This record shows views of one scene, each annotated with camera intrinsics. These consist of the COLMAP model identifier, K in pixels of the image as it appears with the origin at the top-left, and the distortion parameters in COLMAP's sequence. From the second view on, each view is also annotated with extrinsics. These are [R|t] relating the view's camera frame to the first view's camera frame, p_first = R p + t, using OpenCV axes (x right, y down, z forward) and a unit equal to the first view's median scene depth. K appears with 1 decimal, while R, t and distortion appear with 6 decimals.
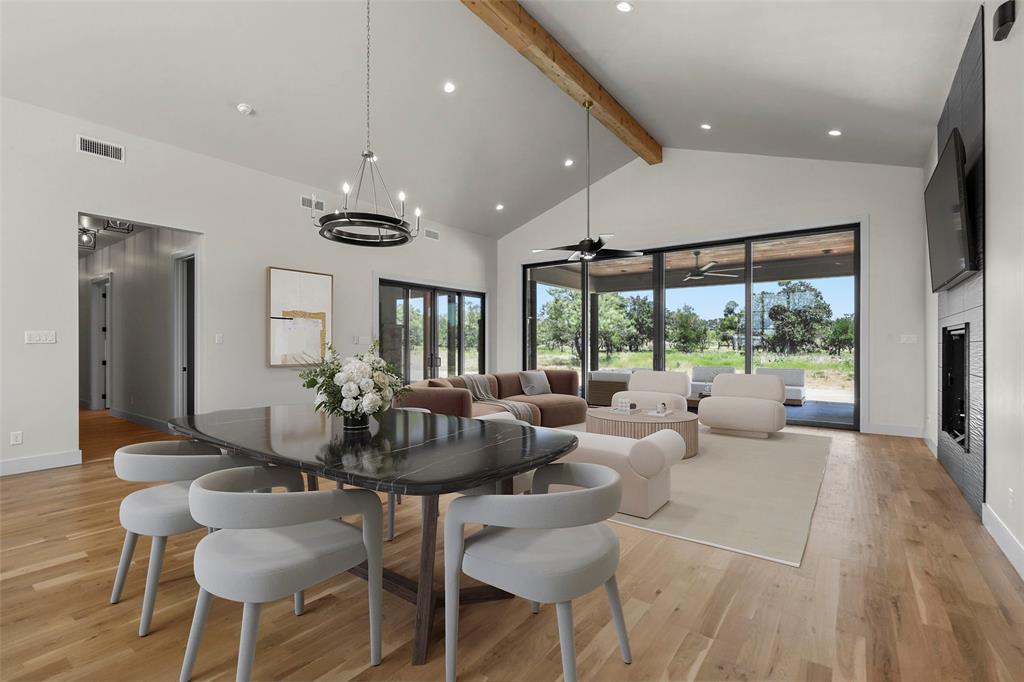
lens RADIAL K [[468.6, 0, 505.6], [0, 468.6, 342.6], [0, 0, 1]] dist [-0.001496, -0.000256]
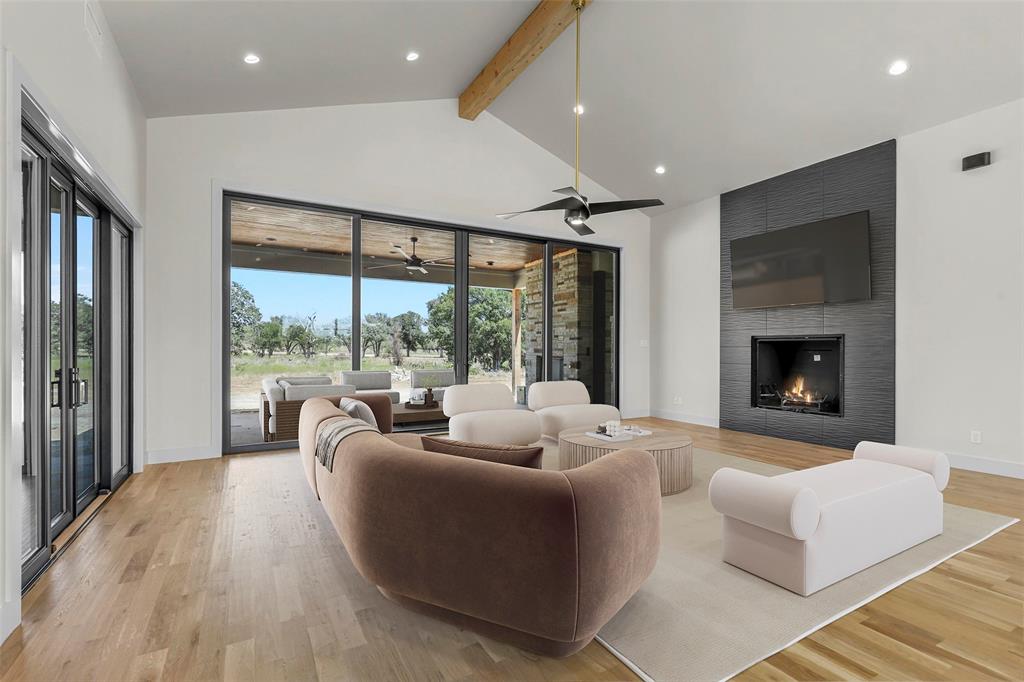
lens RADIAL K [[468.6, 0, 519.2], [0, 468.6, 346.2], [0, 0, 1]] dist [-0.001496, -0.000256]
pose [[0.381647, 0.003034, 0.924303, -0.310719], [-0.006463, 0.999979, -0.000614, 0.001957], [-0.924285, -0.005739, 0.381659, 0.508318]]
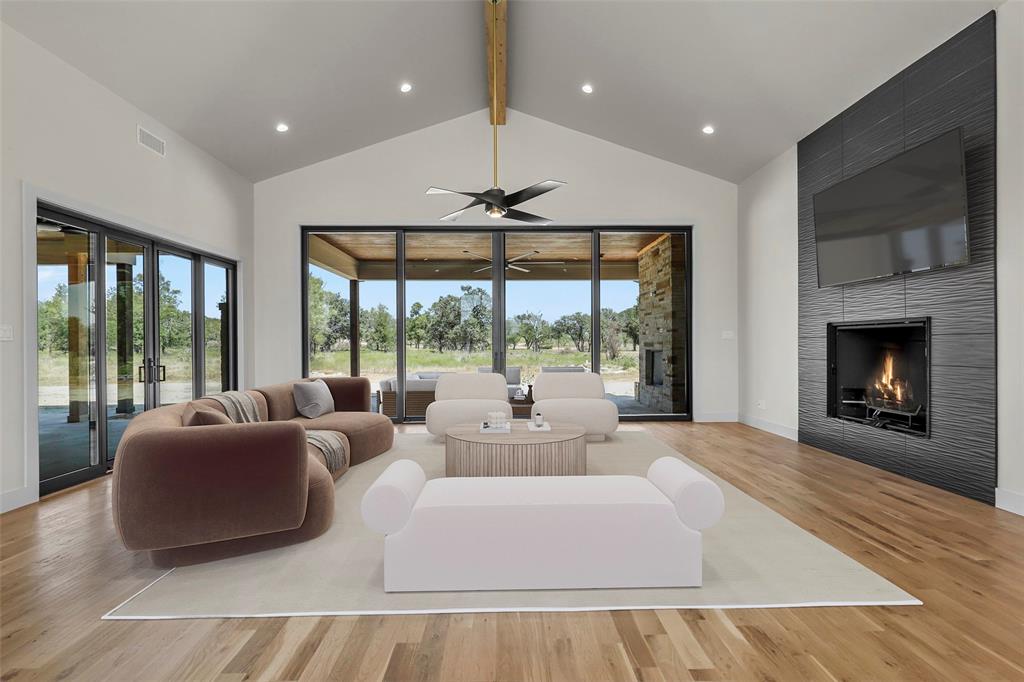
lens RADIAL K [[468.6, 0, 516.7], [0, 468.6, 338.7], [0, 0, 1]] dist [-0.001496, -0.000256]
pose [[0.778031, -0.001138, 0.628225, -0.146688], [0.005479, 0.999973, -0.004974, 0.002520], [-0.628202, 0.007312, 0.778016, 0.277058]]
